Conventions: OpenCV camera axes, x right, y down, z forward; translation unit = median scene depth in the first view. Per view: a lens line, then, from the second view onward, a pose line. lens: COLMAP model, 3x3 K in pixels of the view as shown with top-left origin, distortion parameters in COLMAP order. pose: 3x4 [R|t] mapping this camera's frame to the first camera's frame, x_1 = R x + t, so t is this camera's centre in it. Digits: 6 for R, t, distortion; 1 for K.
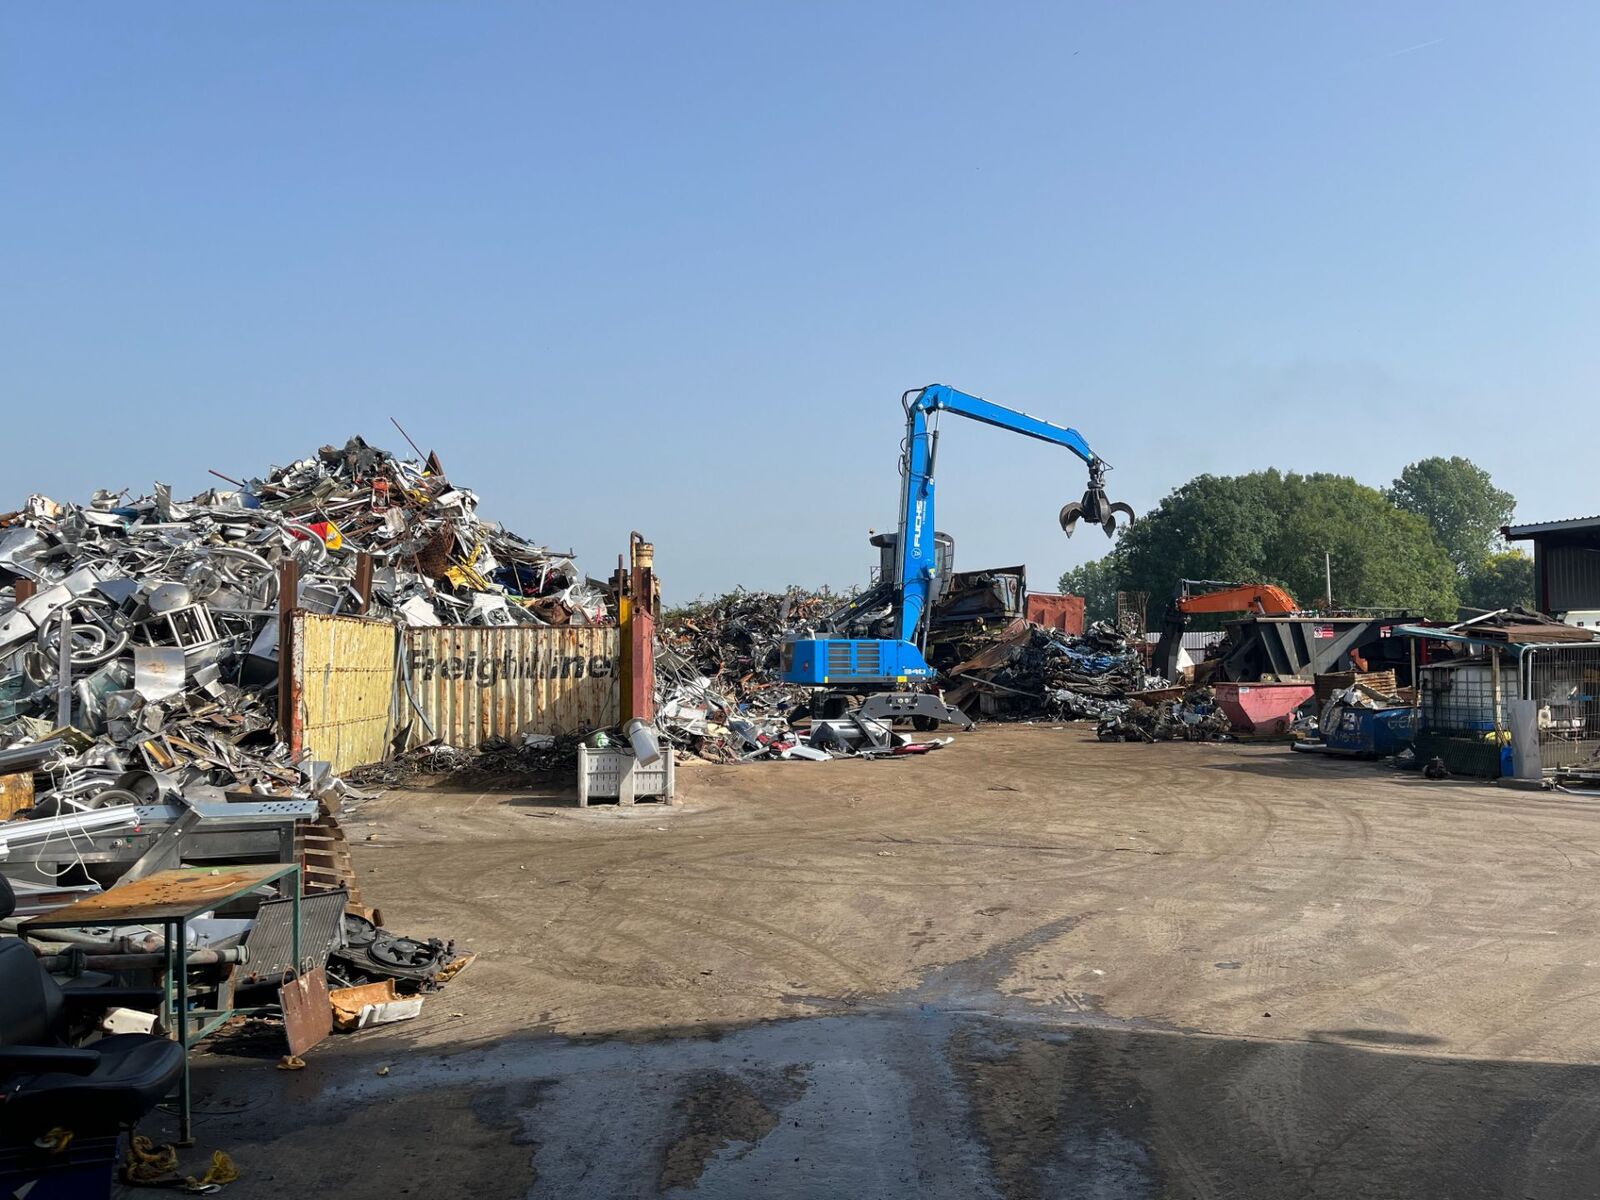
lens RADIAL K [[1207.9, 0, 799.2], [0, 1207.9, 601.2], [0, 0, 1]] dist [0.078871, -0.108501]
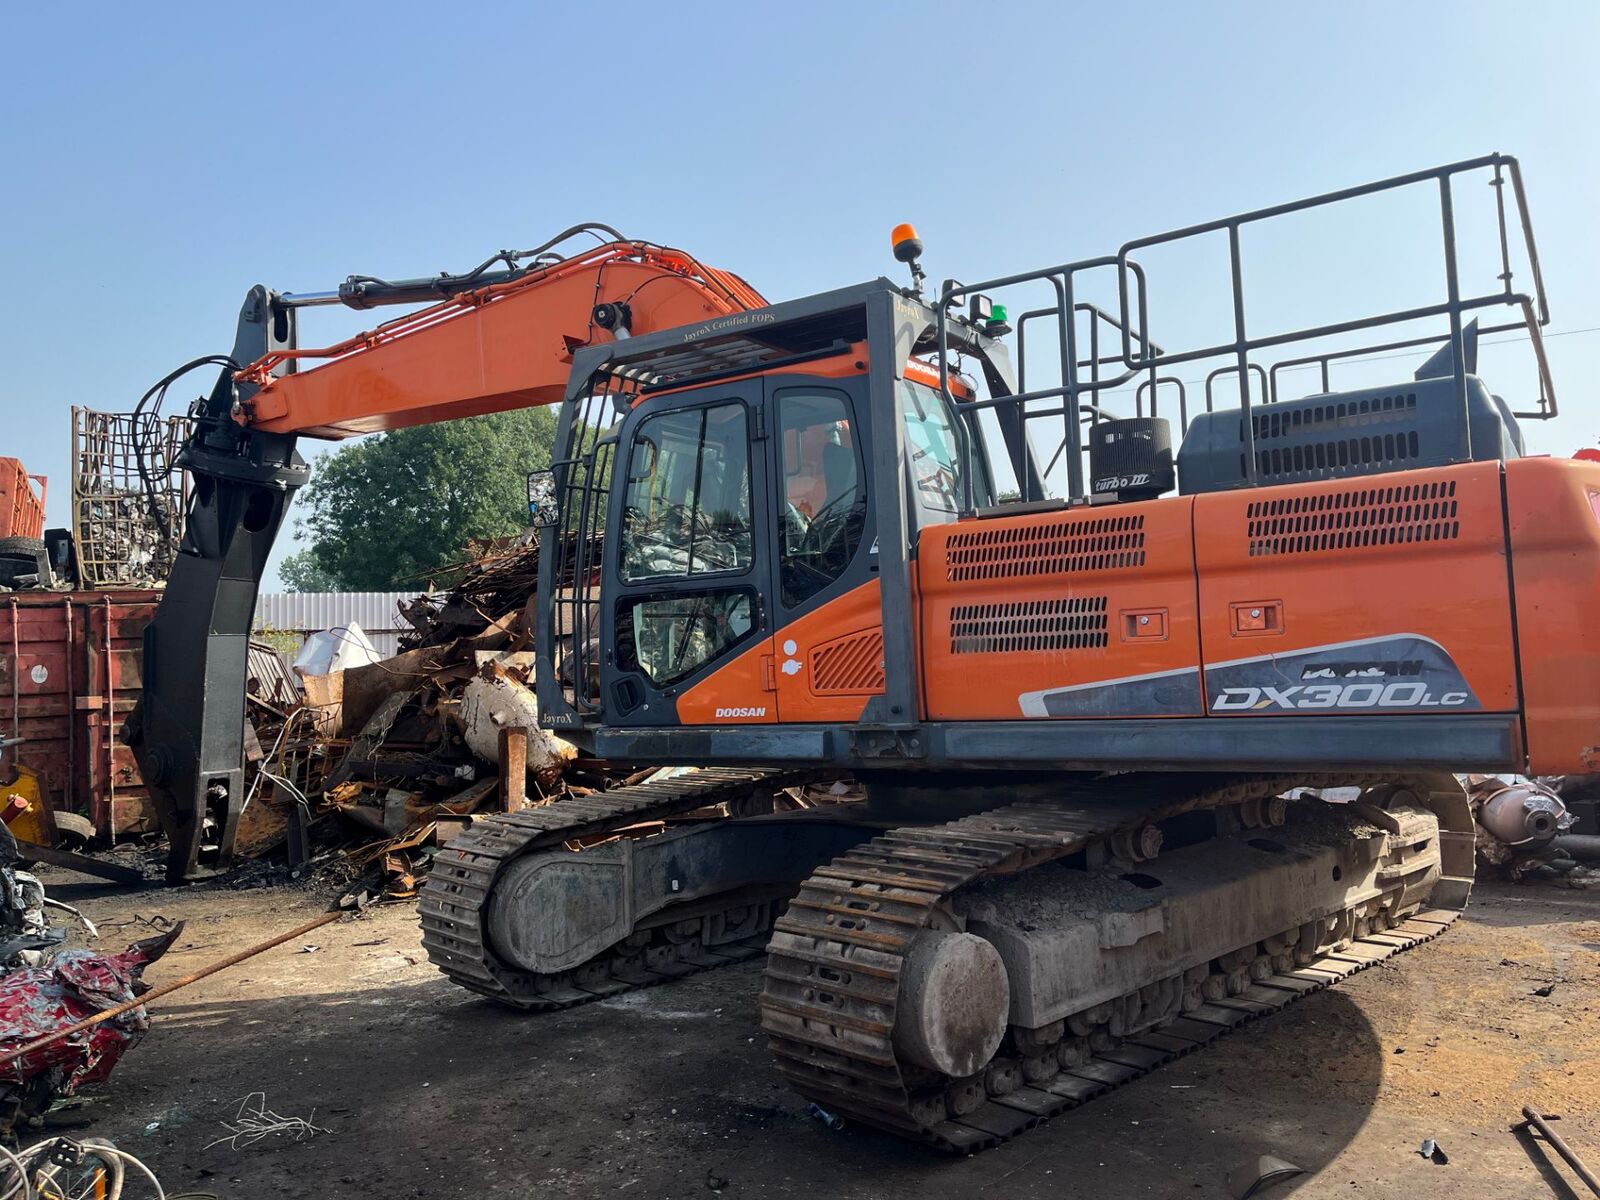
lens RADIAL K [[1212.0, 0, 810.2], [0, 1212.0, 589.1], [0, 0, 1]] dist [0.055940, -0.066804]
pose [[0.824298, 0.013398, 0.565998, 0.453240], [-0.007320, 0.999889, -0.013008, 0.065982], [-0.566109, 0.006579, 0.824304, 1.270309]]
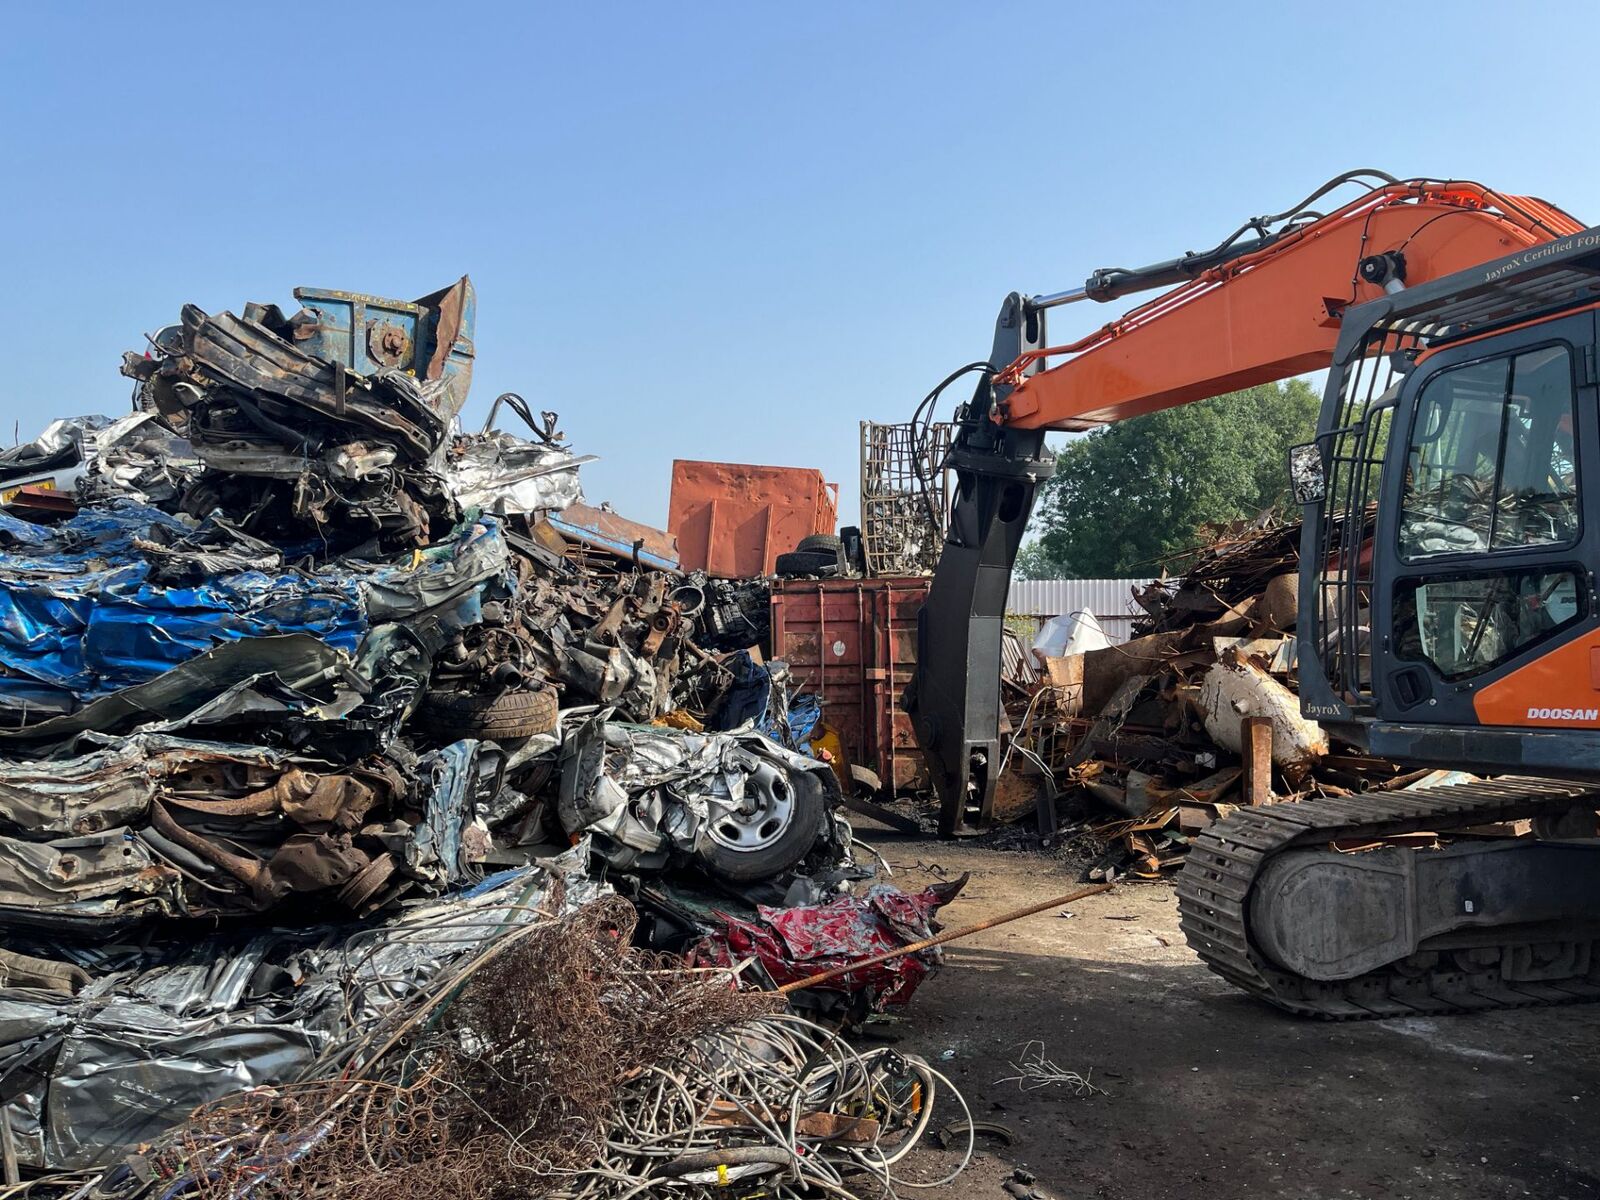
lens RADIAL K [[1207.9, 0, 806.2], [0, 1207.9, 597.2], [0, 0, 1]] dist [0.078871, -0.108501]
pose [[0.999689, 0.006019, 0.024214, 0.447784], [-0.006199, 0.999954, 0.007358, 0.067091], [-0.024169, -0.007505, 0.999680, 1.274732]]
